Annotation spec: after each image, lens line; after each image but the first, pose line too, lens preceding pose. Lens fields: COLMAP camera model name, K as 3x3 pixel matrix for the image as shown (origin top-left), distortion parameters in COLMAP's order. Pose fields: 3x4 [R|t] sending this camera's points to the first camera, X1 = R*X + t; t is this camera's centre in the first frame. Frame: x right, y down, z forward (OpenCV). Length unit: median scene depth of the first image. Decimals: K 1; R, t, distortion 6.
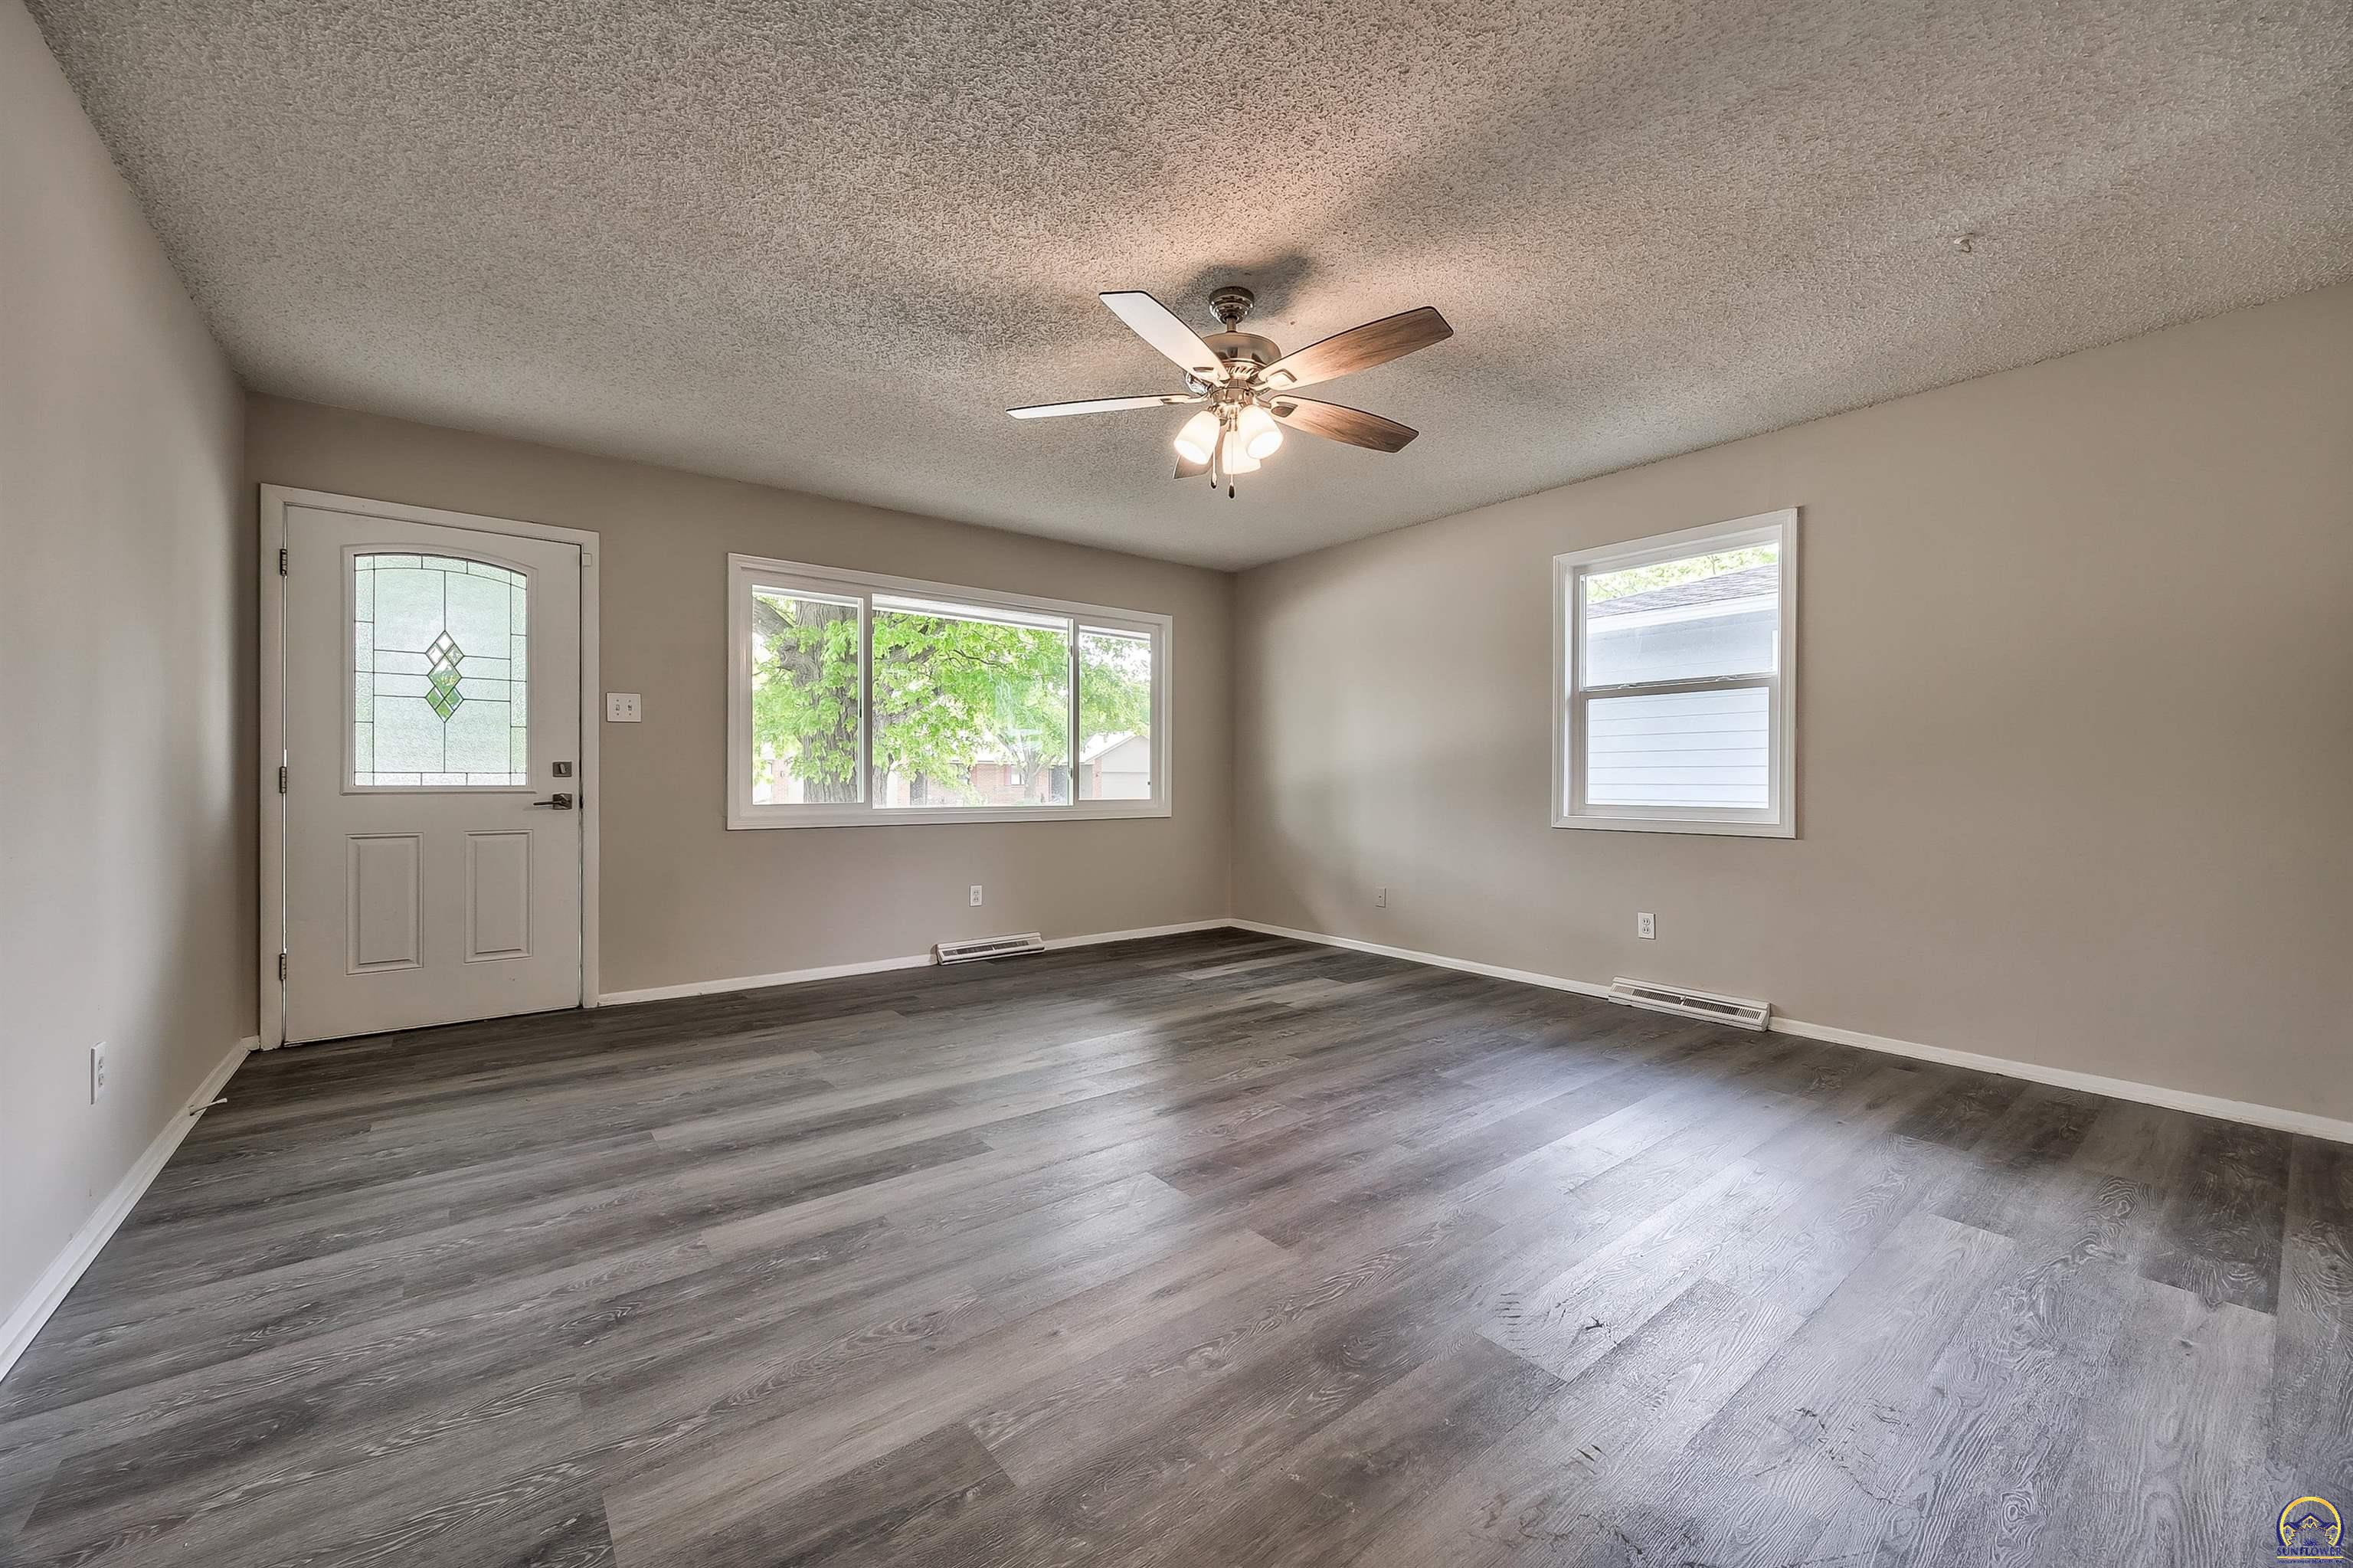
lens RADIAL K [[892.4, 0, 1192.2], [0, 892.4, 787.1], [0, 0, 1]] dist [-0.001280, -0.004383]
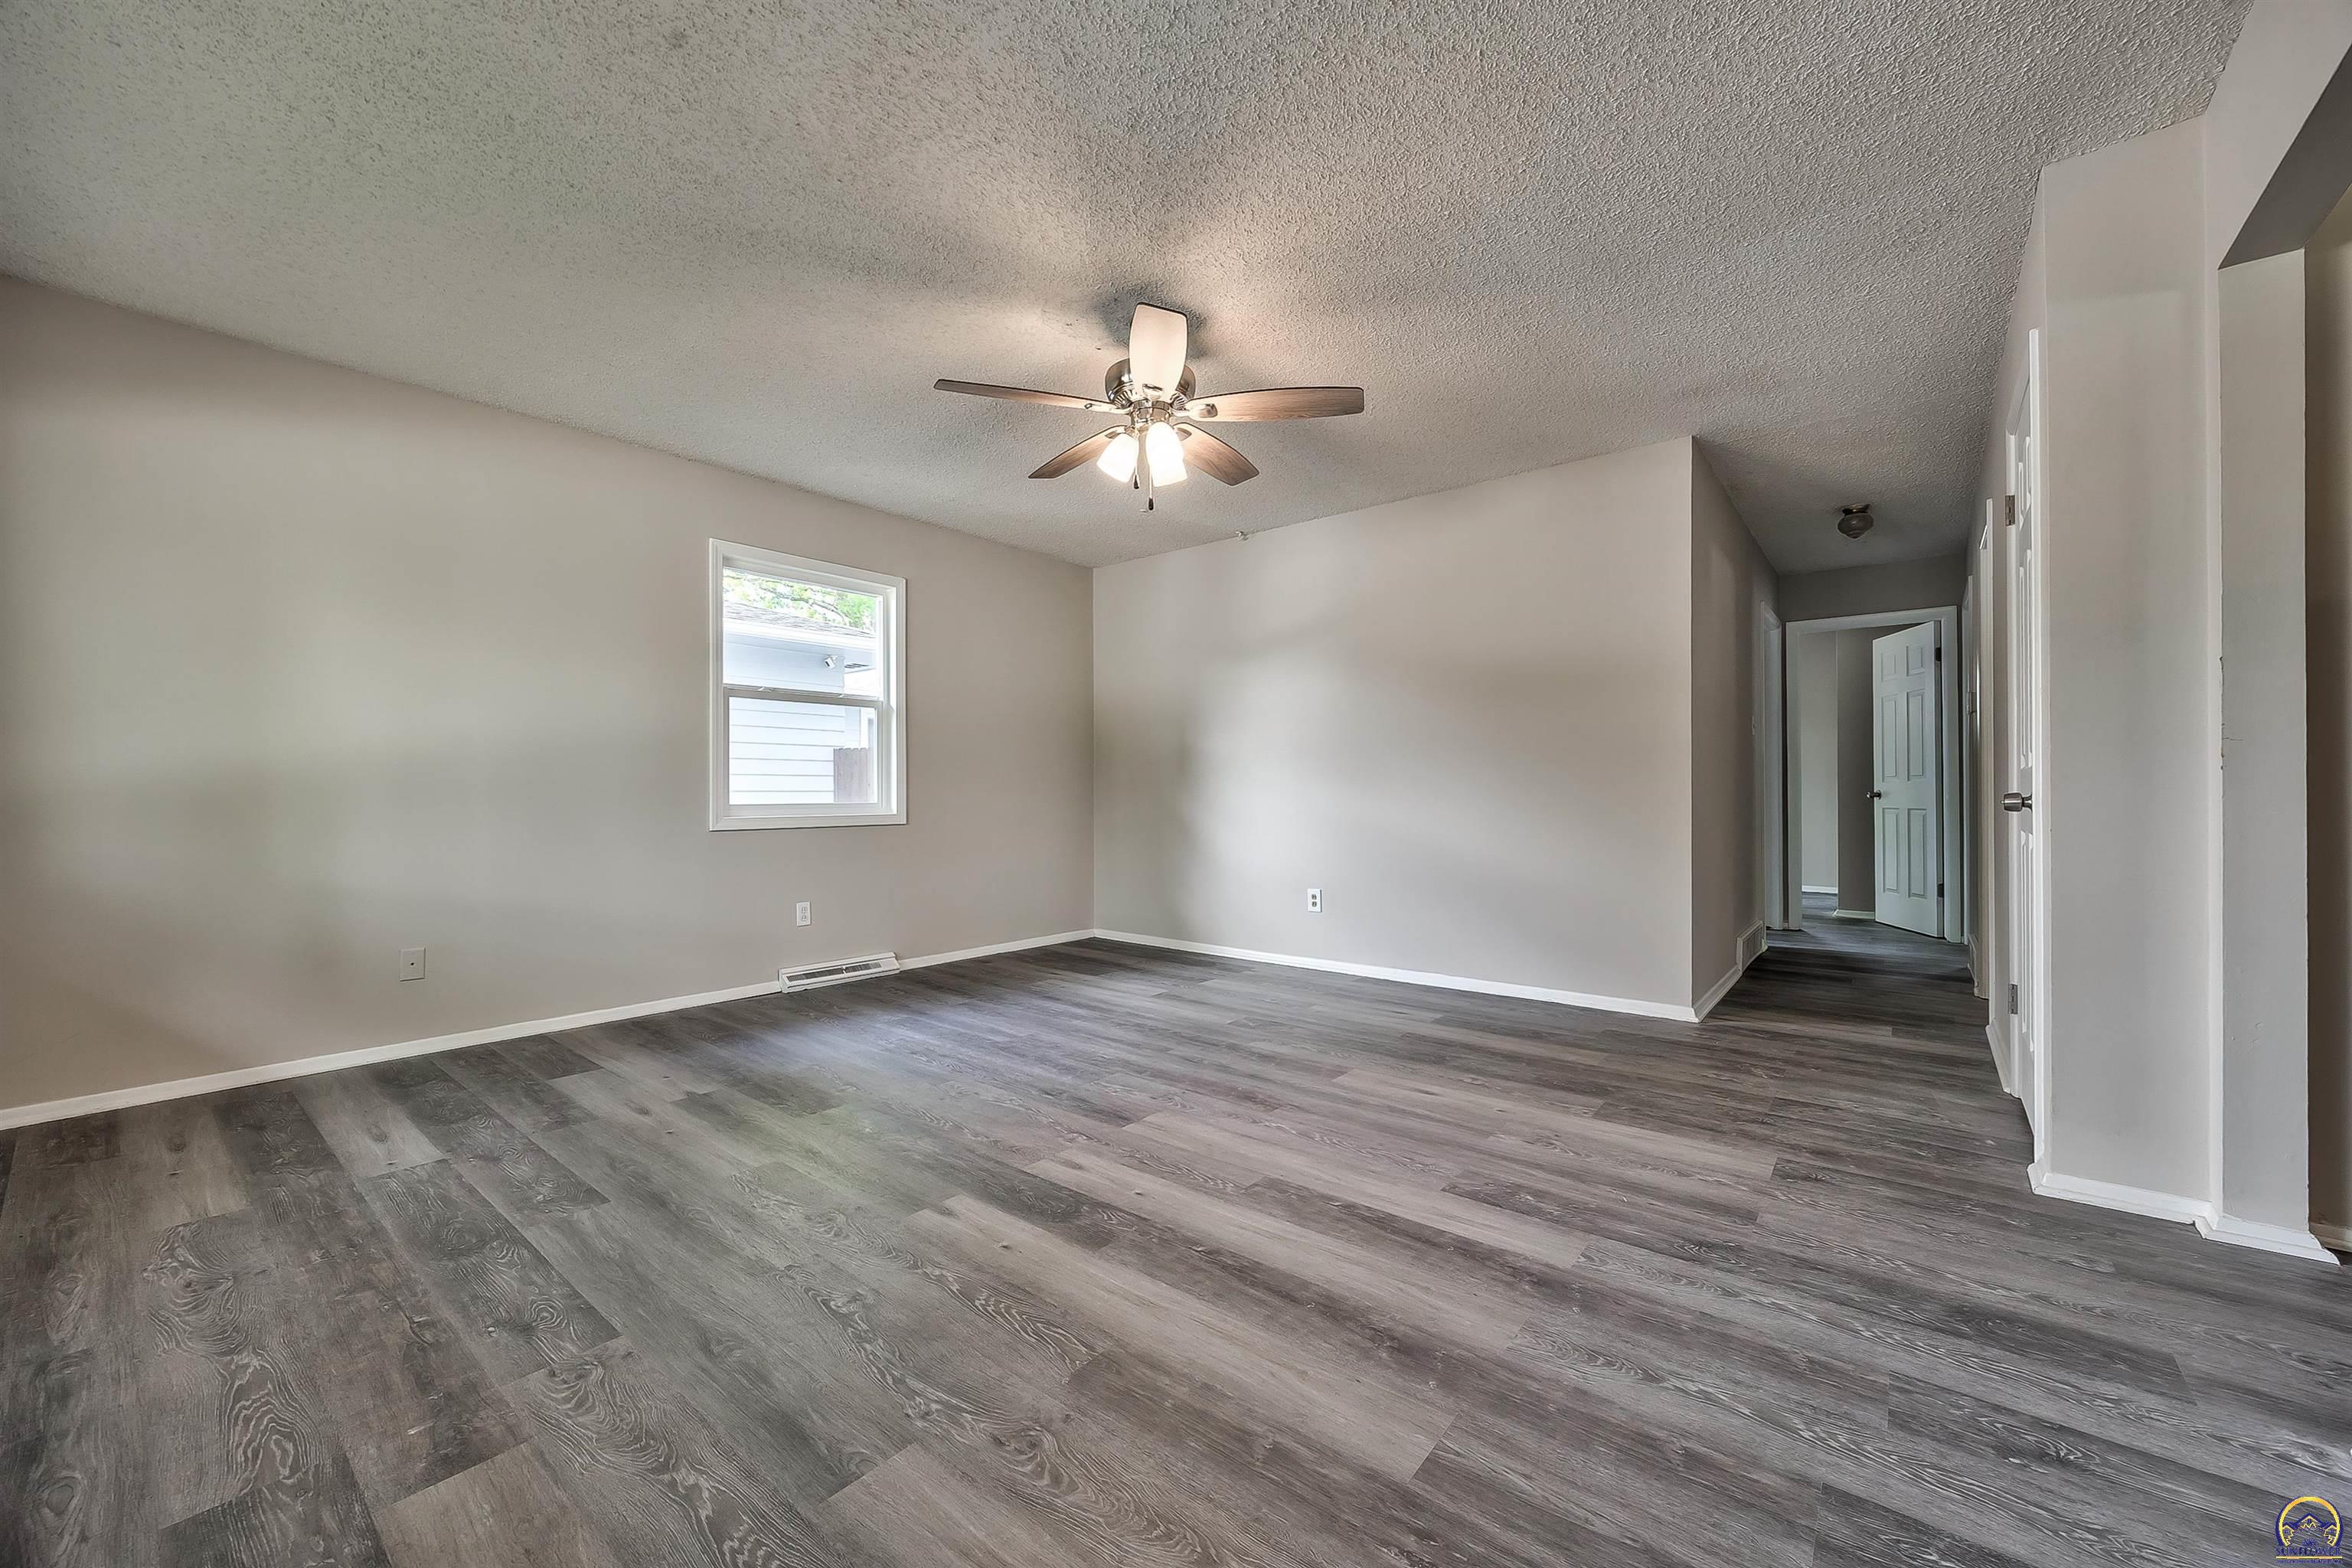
lens RADIAL K [[892.0, 0, 1191.7], [0, 892.0, 787.1], [0, 0, 1]] dist [-0.001280, -0.004383]
pose [[-0.203930, 0.006243, 0.978966, -1.273803], [0.006541, 0.999966, -0.005015, 0.017731], [-0.978964, 0.005381, -0.203964, 1.460145]]
